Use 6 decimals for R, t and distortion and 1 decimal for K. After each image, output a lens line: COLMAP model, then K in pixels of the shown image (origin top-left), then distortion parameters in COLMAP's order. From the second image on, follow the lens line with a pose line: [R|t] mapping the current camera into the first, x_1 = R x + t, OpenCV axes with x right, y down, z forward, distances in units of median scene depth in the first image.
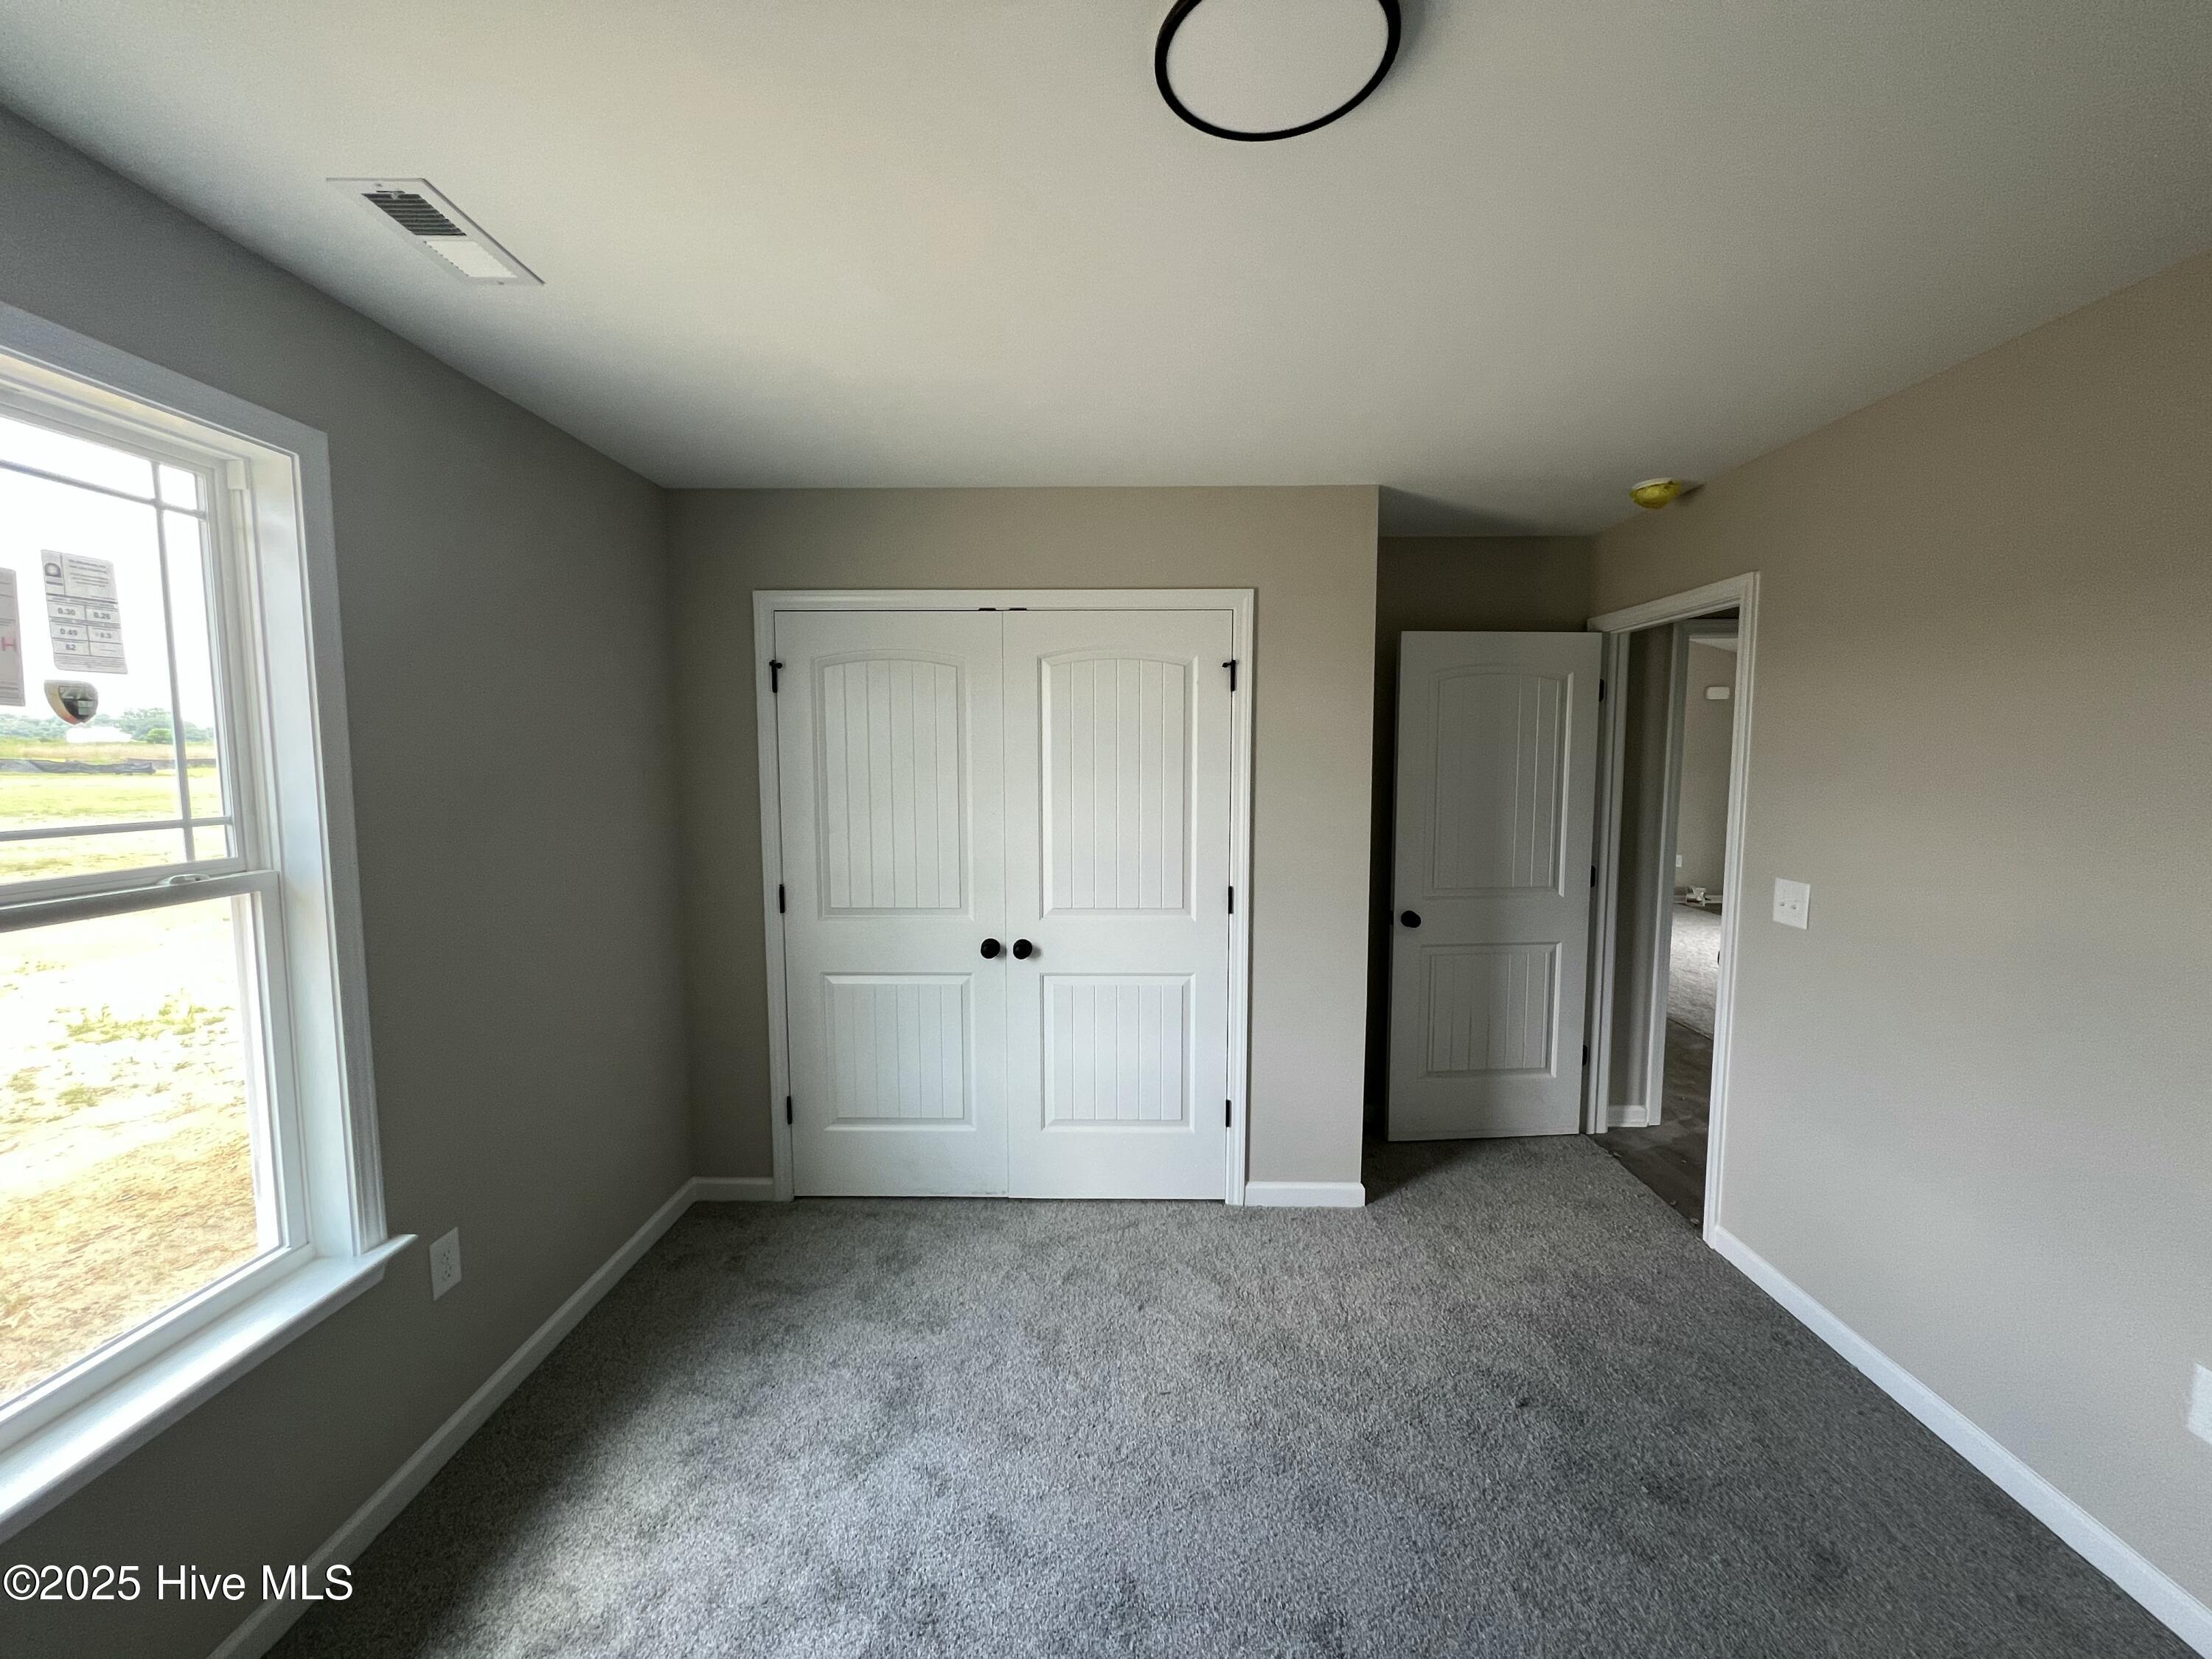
lens RADIAL K [[883.2, 0, 1106.0], [0, 883.2, 829.5], [0, 0, 1]] dist [0.009512, 0.000086]
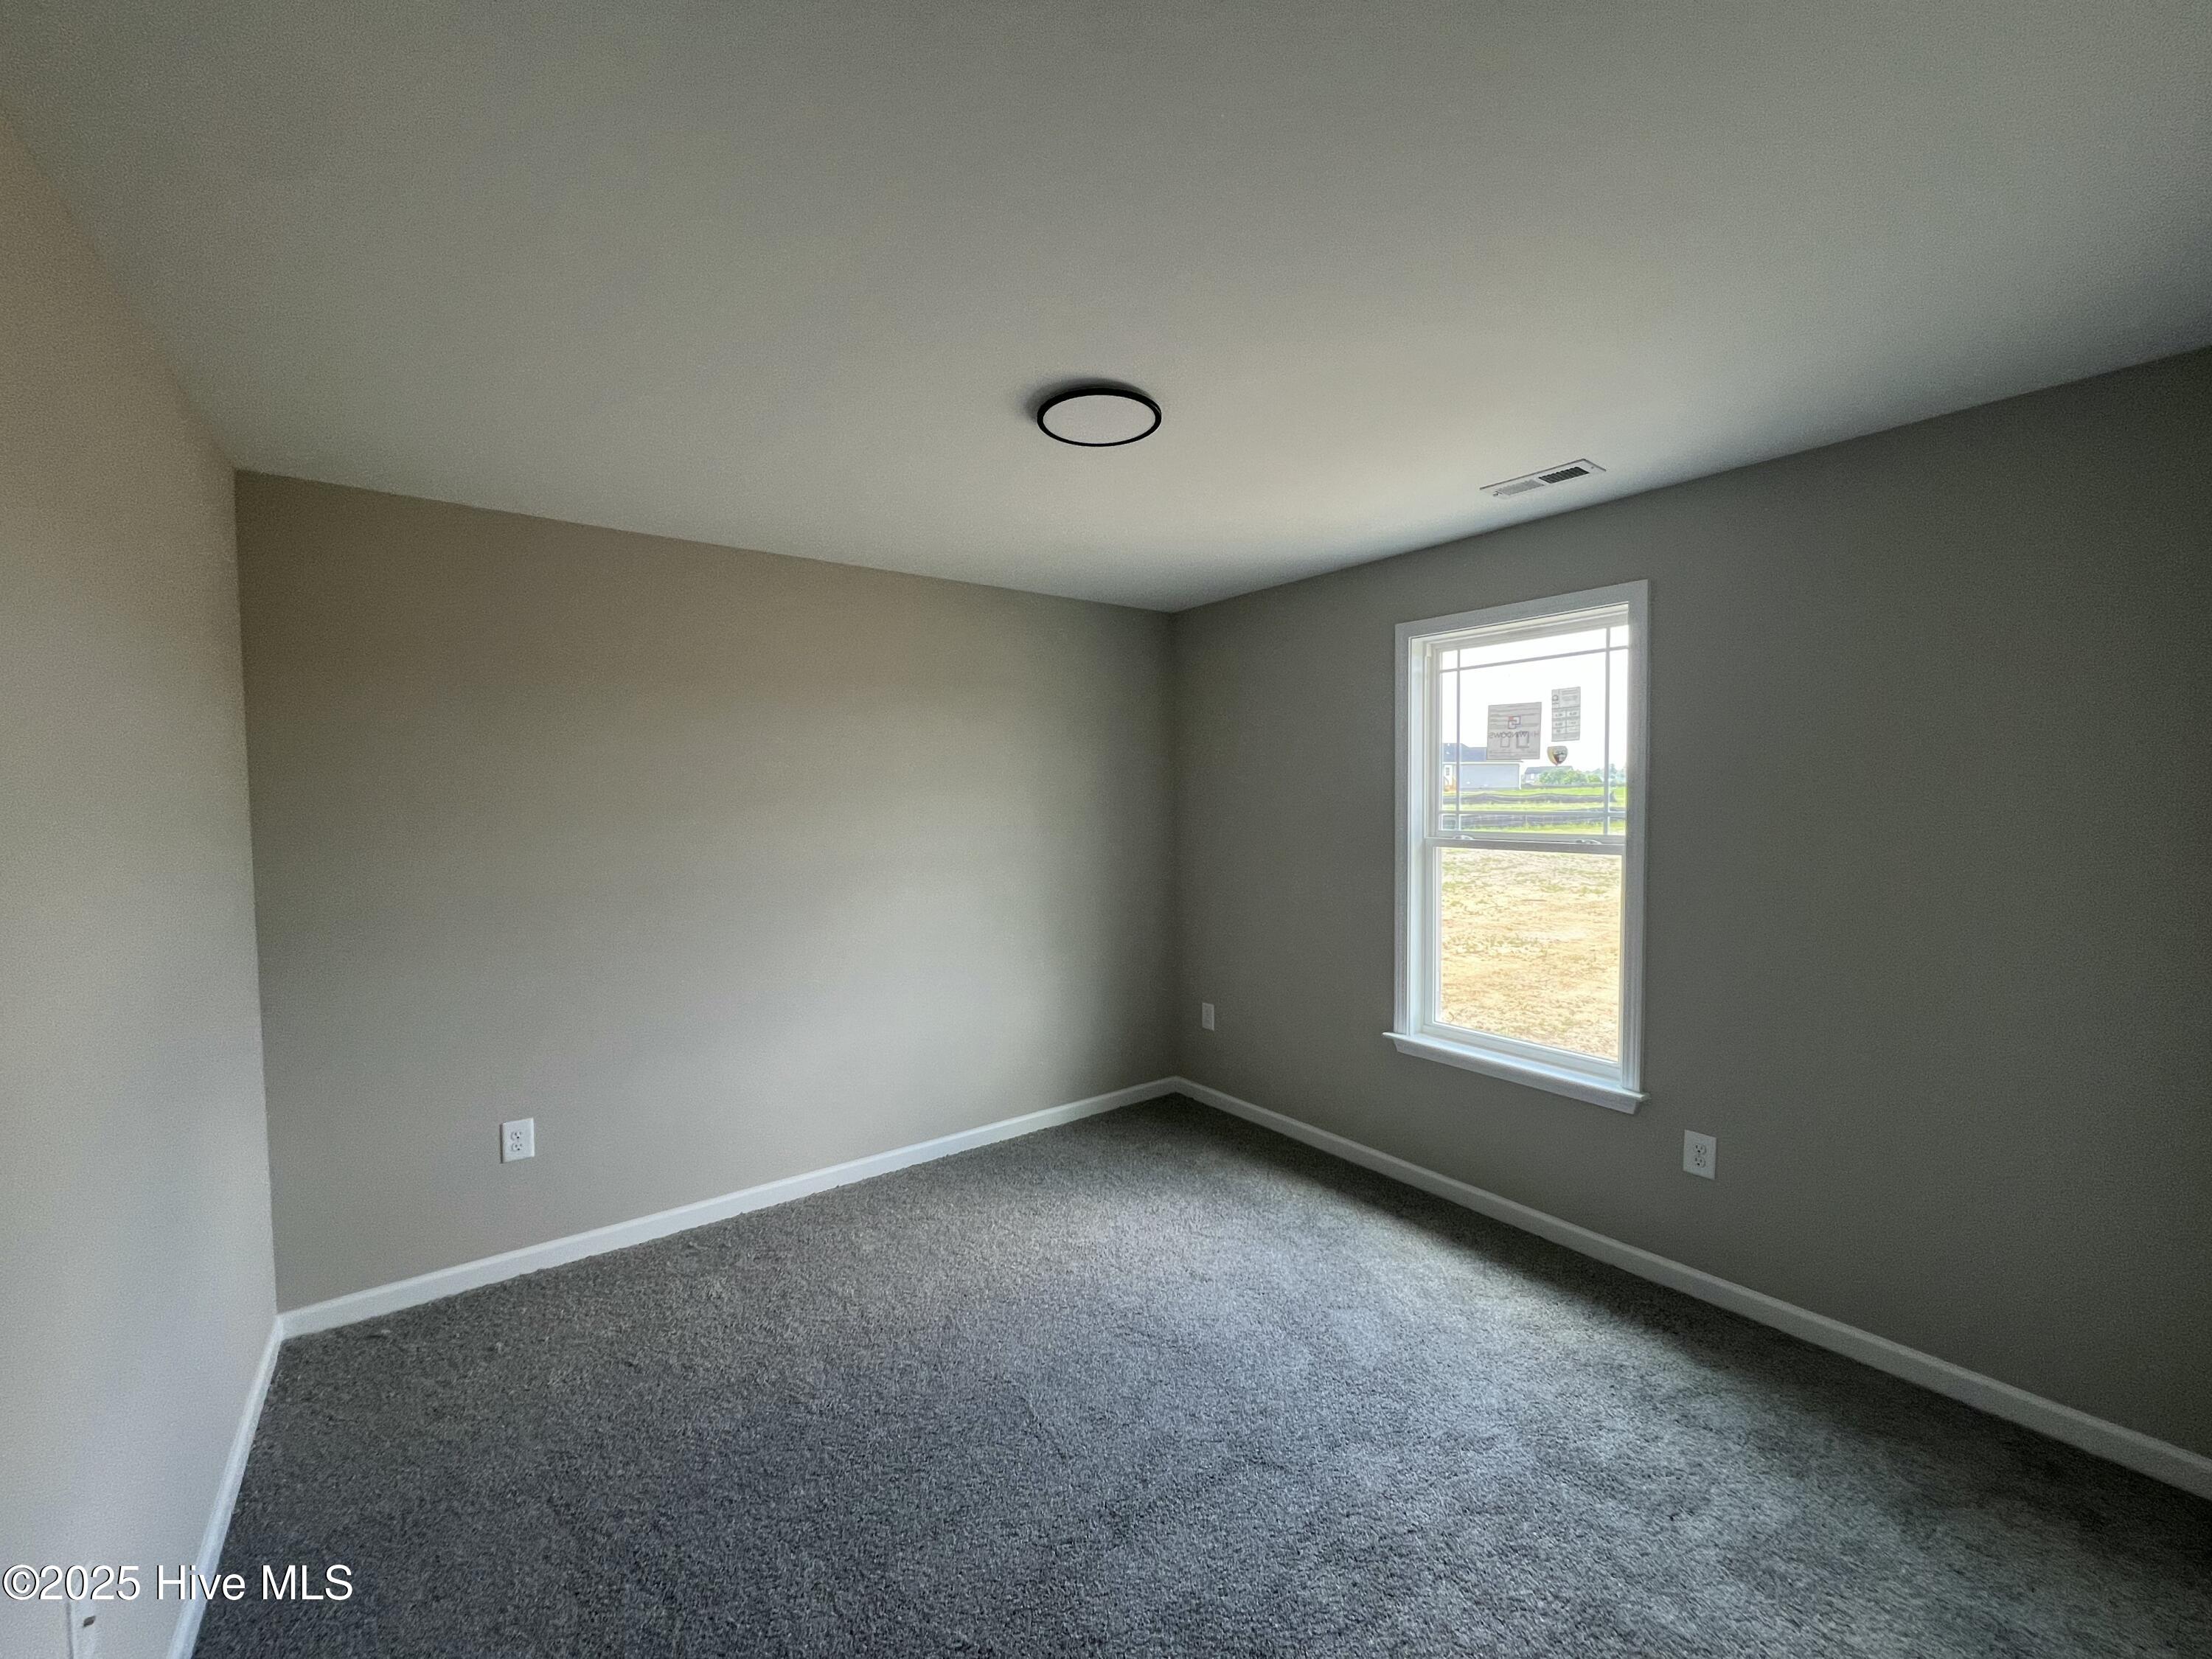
lens RADIAL K [[895.4, 0, 1097.9], [0, 895.4, 837.2], [0, 0, 1]] dist [-0.000280, 0.000159]
pose [[-0.786442, 0.044472, -0.616061, 0.963613], [-0.039345, 0.991772, 0.121821, -0.144401], [0.616410, 0.120044, -0.778221, 1.767195]]
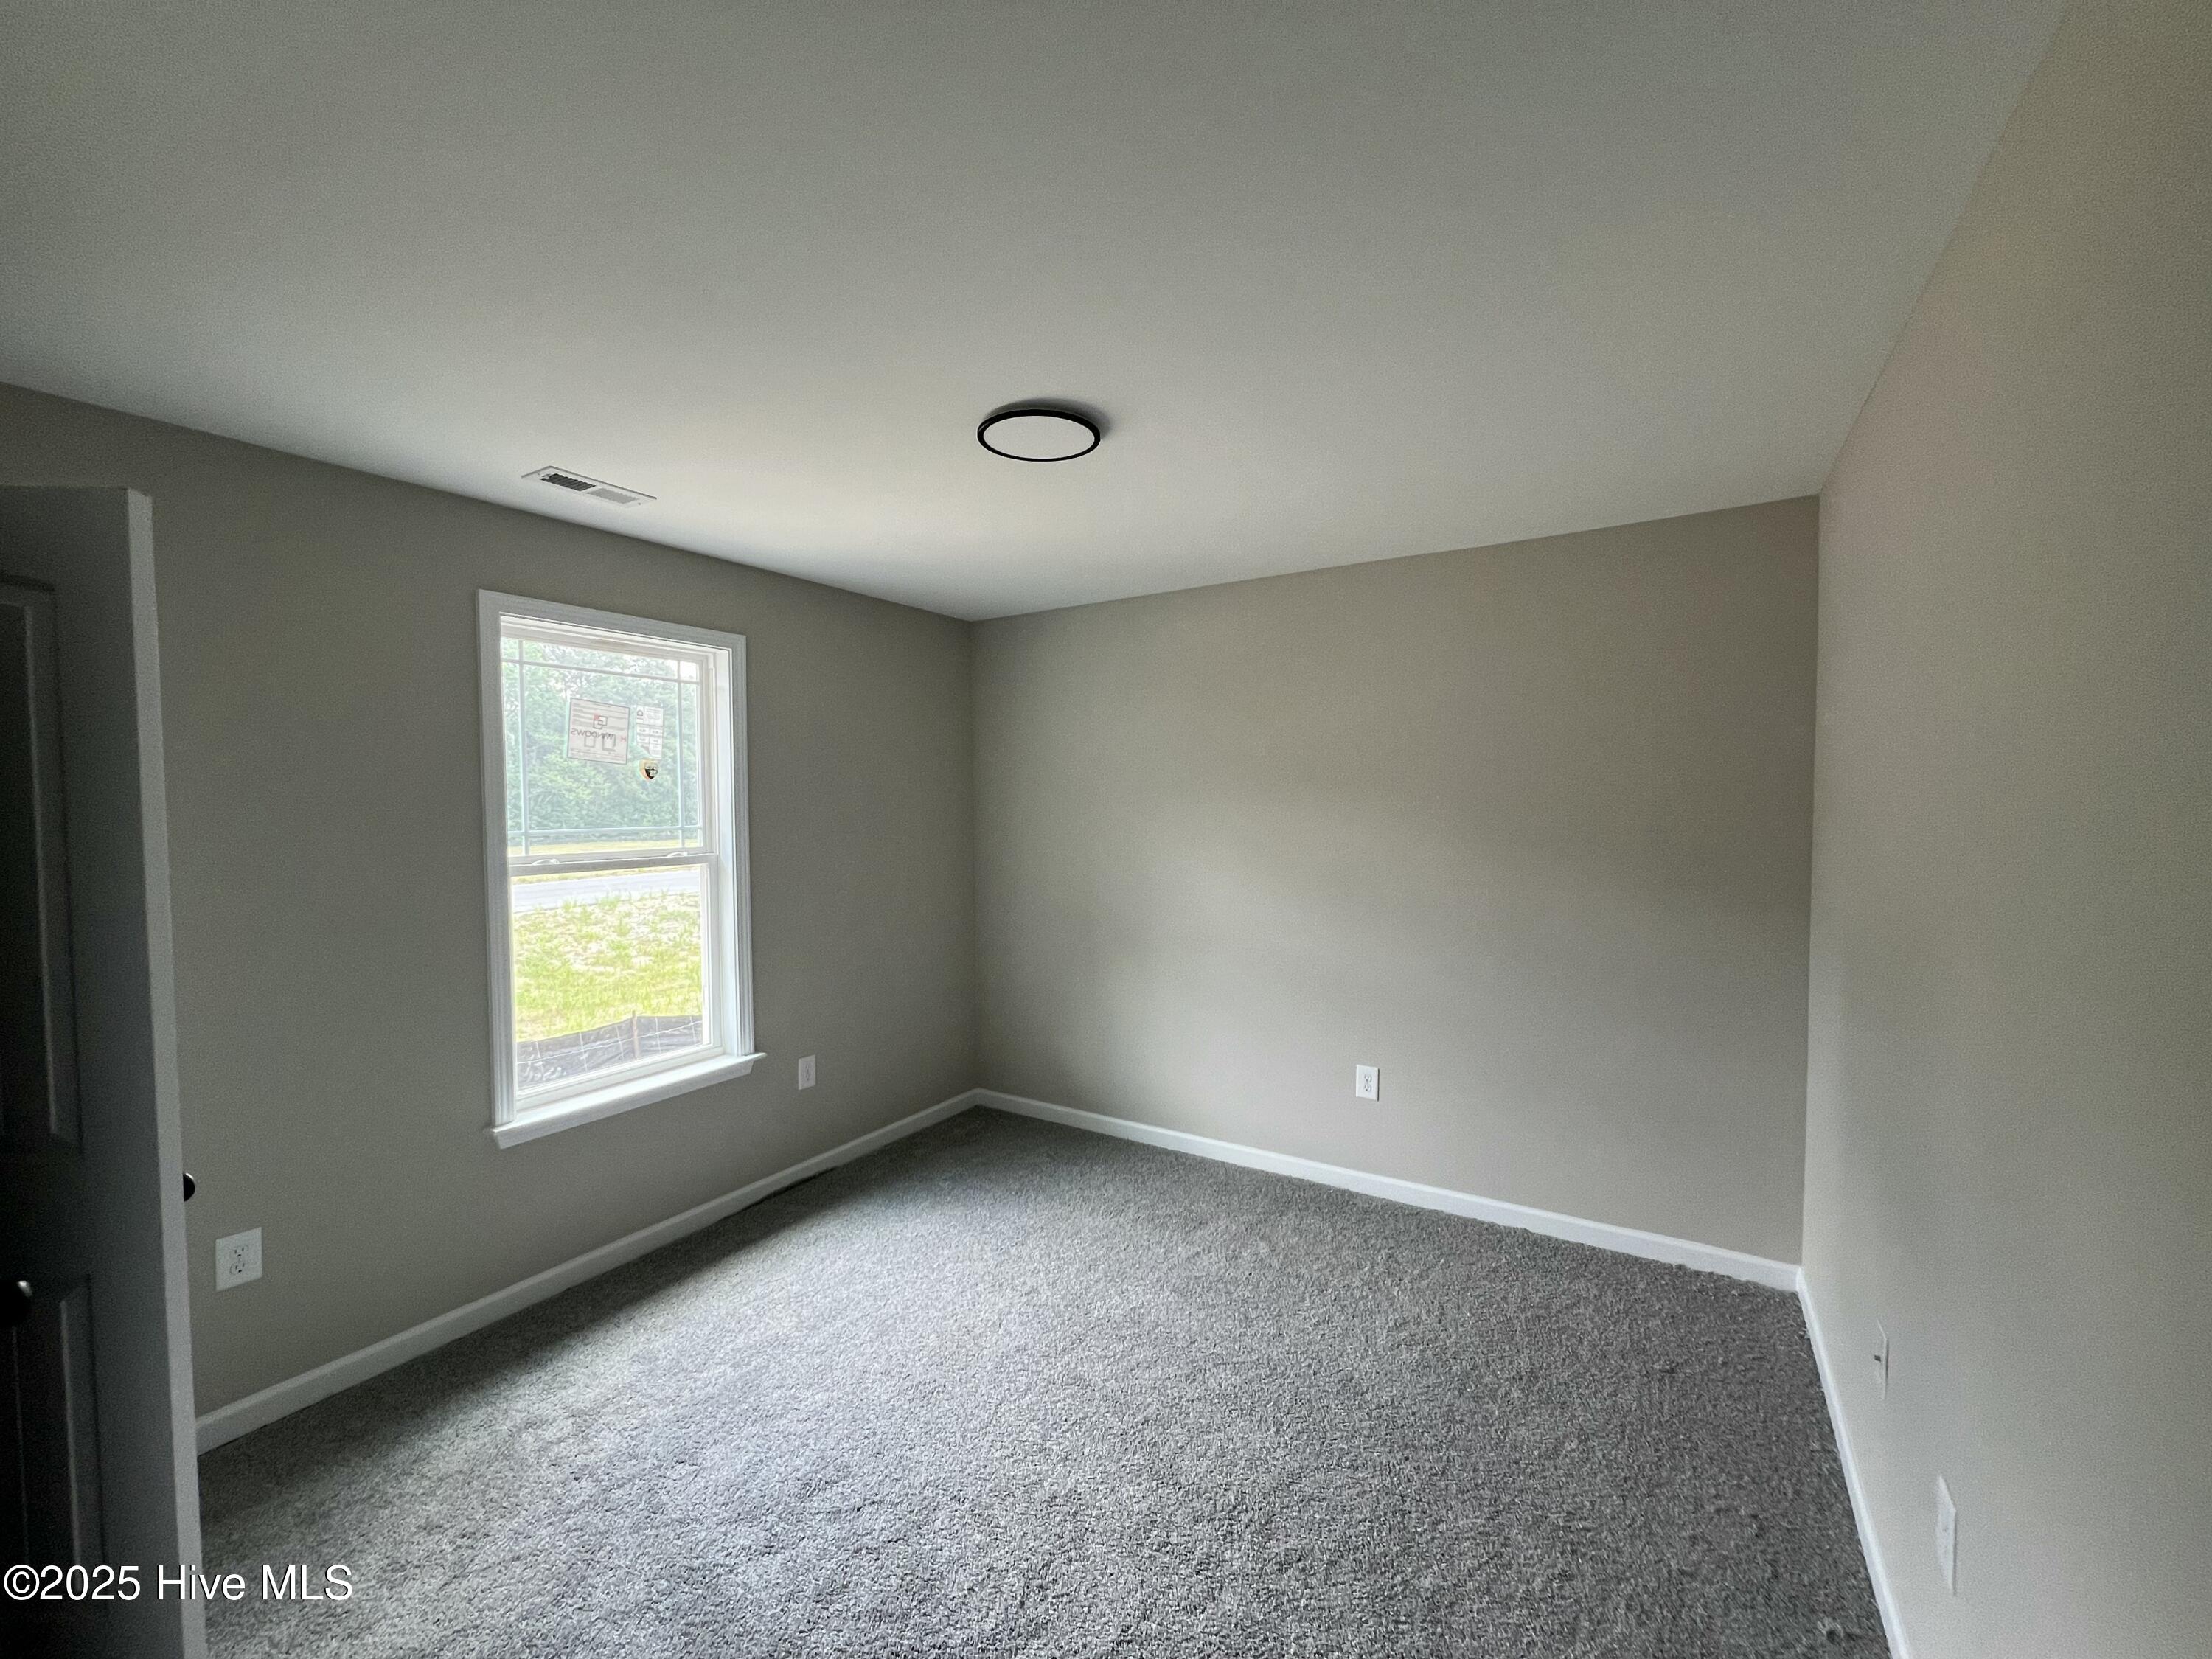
lens RADIAL K [[875.2, 0, 1135.7], [0, 875.2, 826.7], [0, 0, 1]] dist [0.009282, 0.000074]
pose [[0.871007, 0.008803, -0.491192, 0.890211], [-0.033578, 0.998568, -0.041647, 0.037288], [0.490122, 0.052768, 0.870055, -0.269638]]
